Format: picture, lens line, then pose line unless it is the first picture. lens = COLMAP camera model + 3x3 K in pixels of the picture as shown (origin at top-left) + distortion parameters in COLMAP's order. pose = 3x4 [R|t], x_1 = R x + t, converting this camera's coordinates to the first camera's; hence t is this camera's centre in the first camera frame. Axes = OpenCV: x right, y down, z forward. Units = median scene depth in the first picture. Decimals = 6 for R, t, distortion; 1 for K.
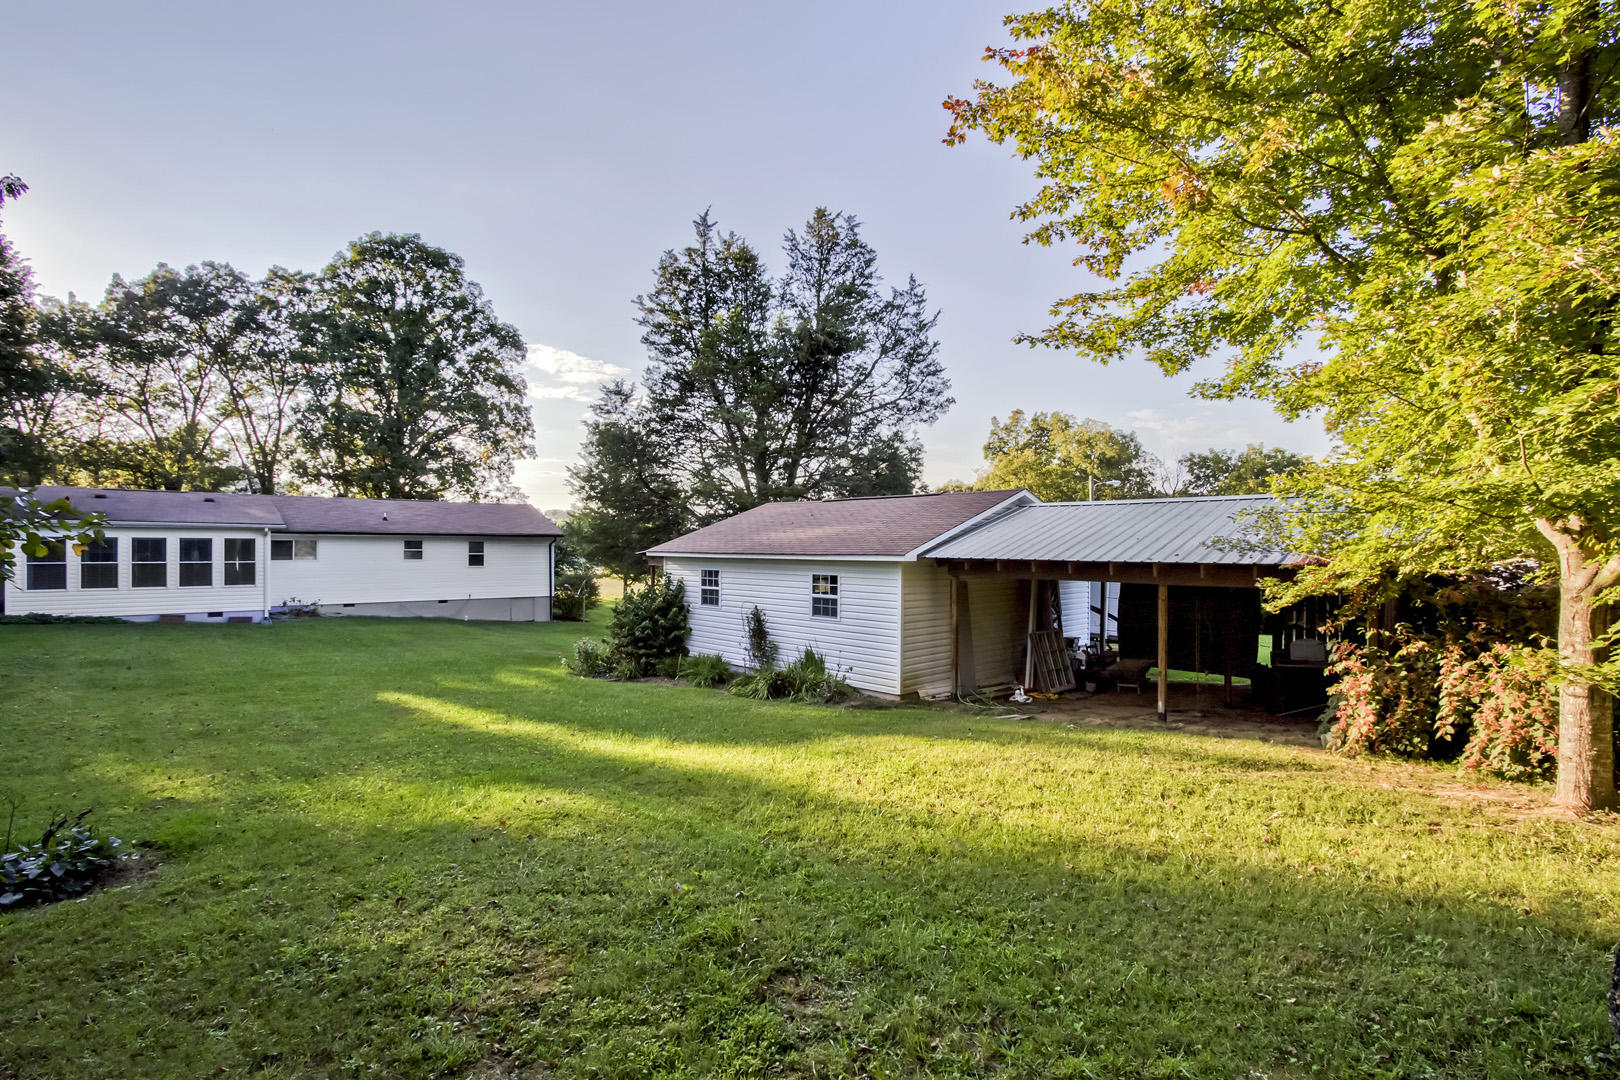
lens RADIAL K [[767.9, 0, 809.3], [0, 767.9, 548.7], [0, 0, 1]] dist [-0.011203, 0.000750]
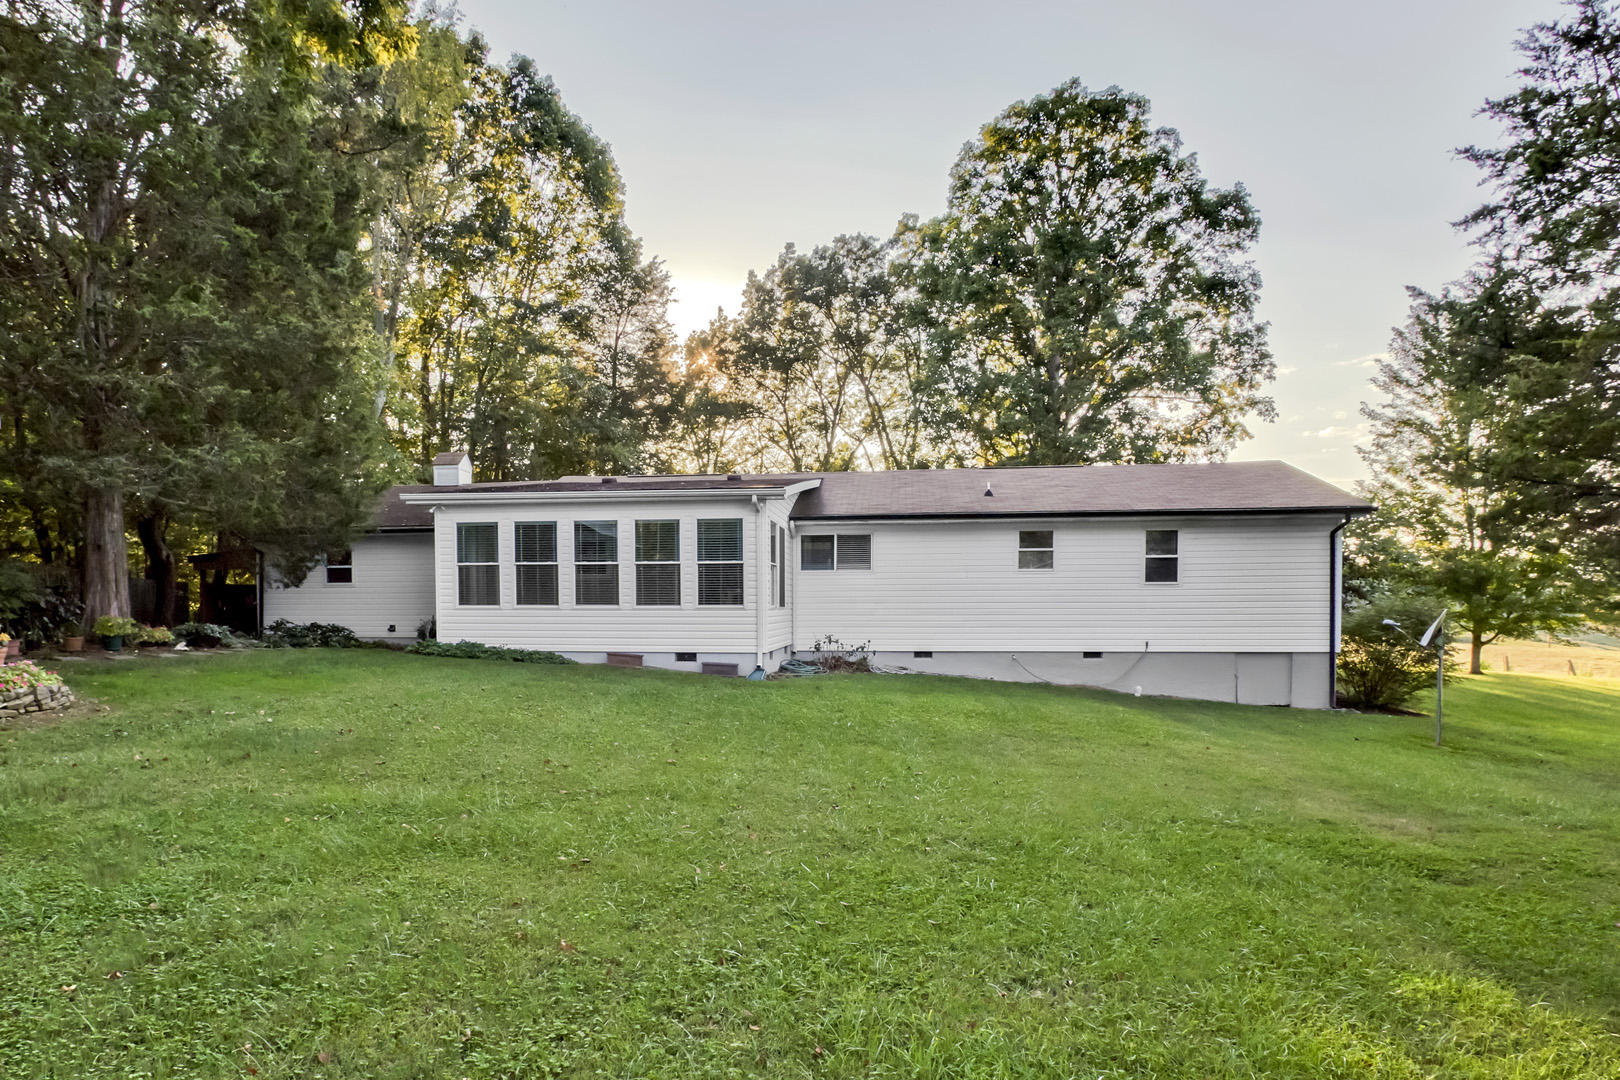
lens RADIAL K [[831.6, 0, 809.4], [0, 831.6, 641.9], [0, 0, 1]] dist [-0.001557, -0.000579]
pose [[0.677257, 0.014525, -0.735603, -0.159739], [0.003898, 0.999720, 0.023329, 0.036222], [0.735736, -0.018667, 0.677011, 0.385425]]
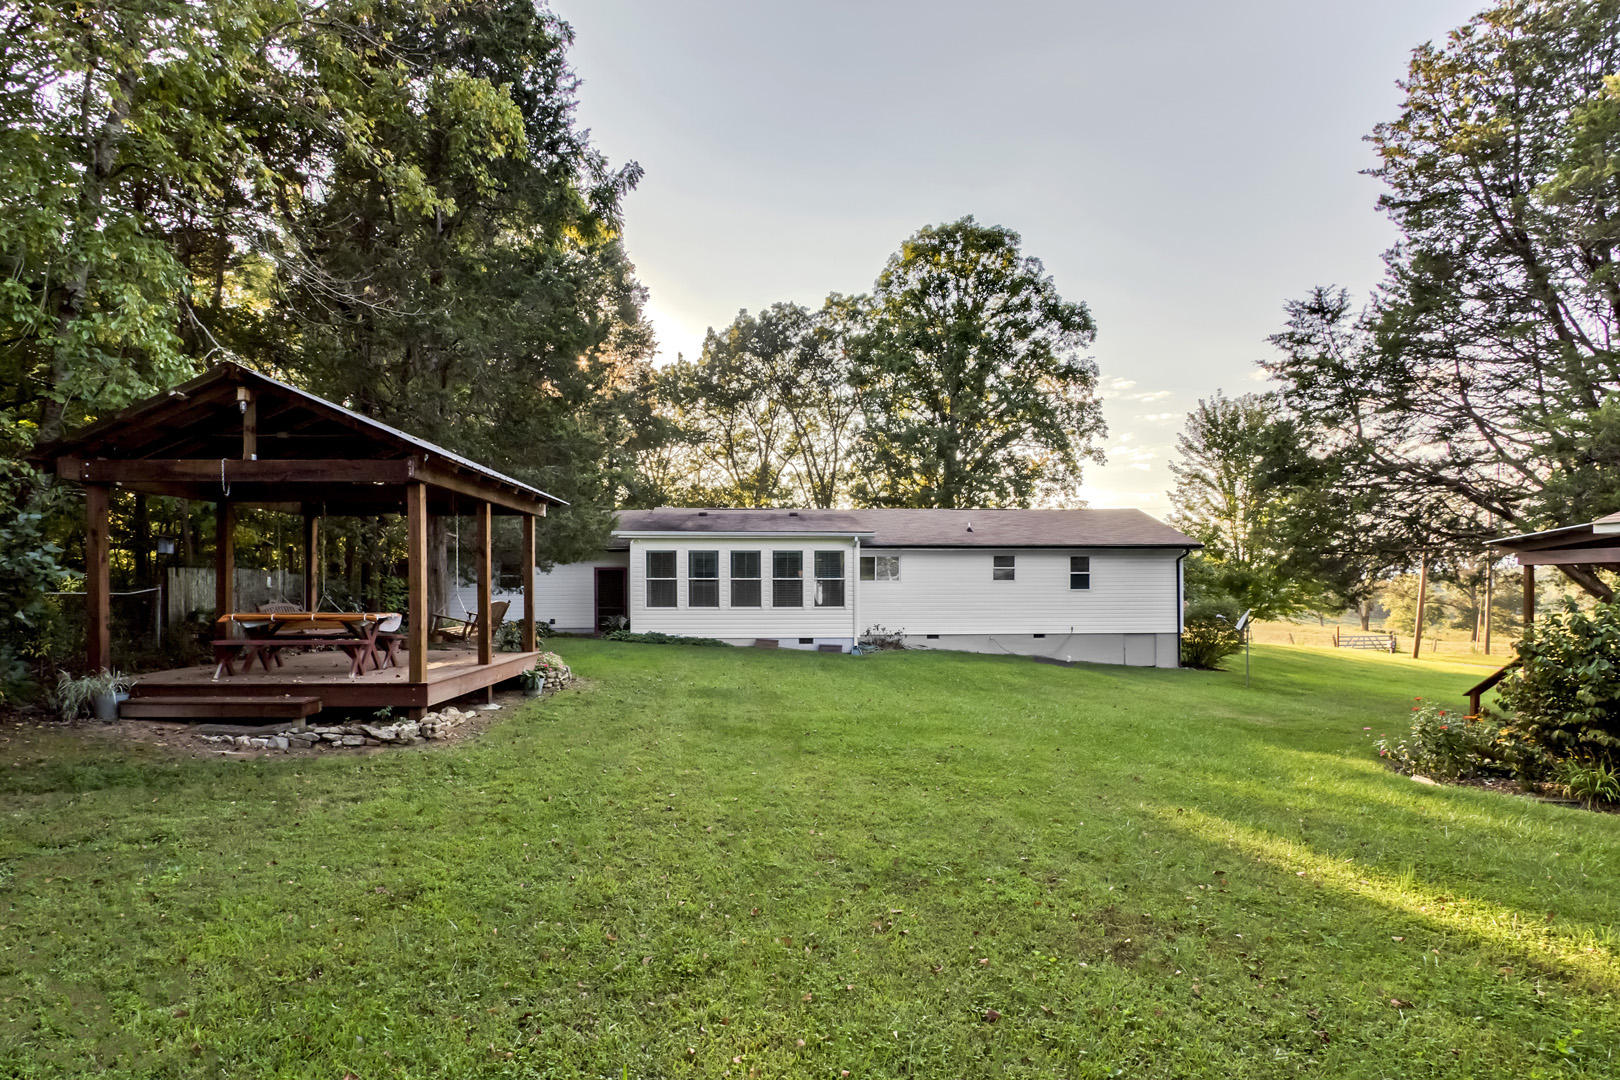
lens RADIAL K [[773.7, 0, 770.8], [0, 773.7, 596.6], [0, 0, 1]] dist [-0.002613, -0.000097]
pose [[0.792399, -0.006247, -0.609971, -0.167323], [0.006240, 0.999978, -0.002136, 0.022812], [0.609971, -0.002113, 0.792421, 0.173030]]
